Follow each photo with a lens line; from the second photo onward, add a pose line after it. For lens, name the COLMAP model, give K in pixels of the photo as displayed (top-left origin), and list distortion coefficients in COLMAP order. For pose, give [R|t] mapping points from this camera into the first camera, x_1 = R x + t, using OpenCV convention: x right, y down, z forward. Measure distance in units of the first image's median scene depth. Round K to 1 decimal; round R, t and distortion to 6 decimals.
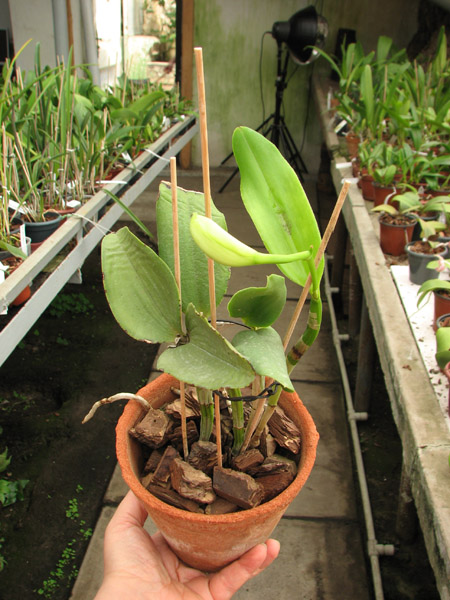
lens RADIAL K [[666.7, 0, 247.1], [0, 666.7, 299.5], [0, 0, 1]] dist [-0.206924, 0.308948]
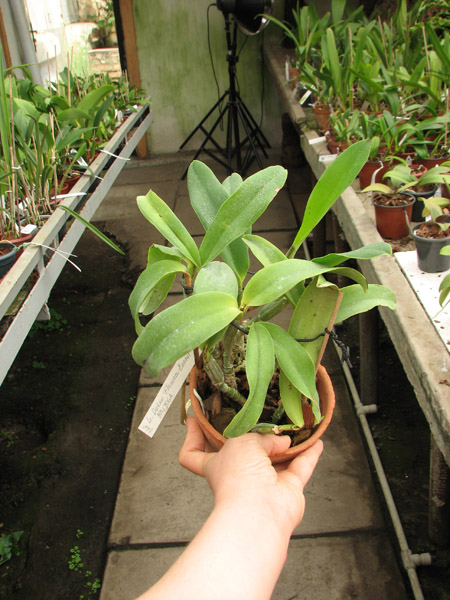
lens RADIAL K [[669.3, 0, 244.7], [0, 669.3, 304.2], [0, 0, 1]] dist [-0.205537, 0.309813]
pose [[0.991437, -0.126376, 0.032884, -0.017307], [0.124841, 0.991148, 0.045170, -0.039526], [-0.038301, -0.040678, 0.998438, 0.091375]]
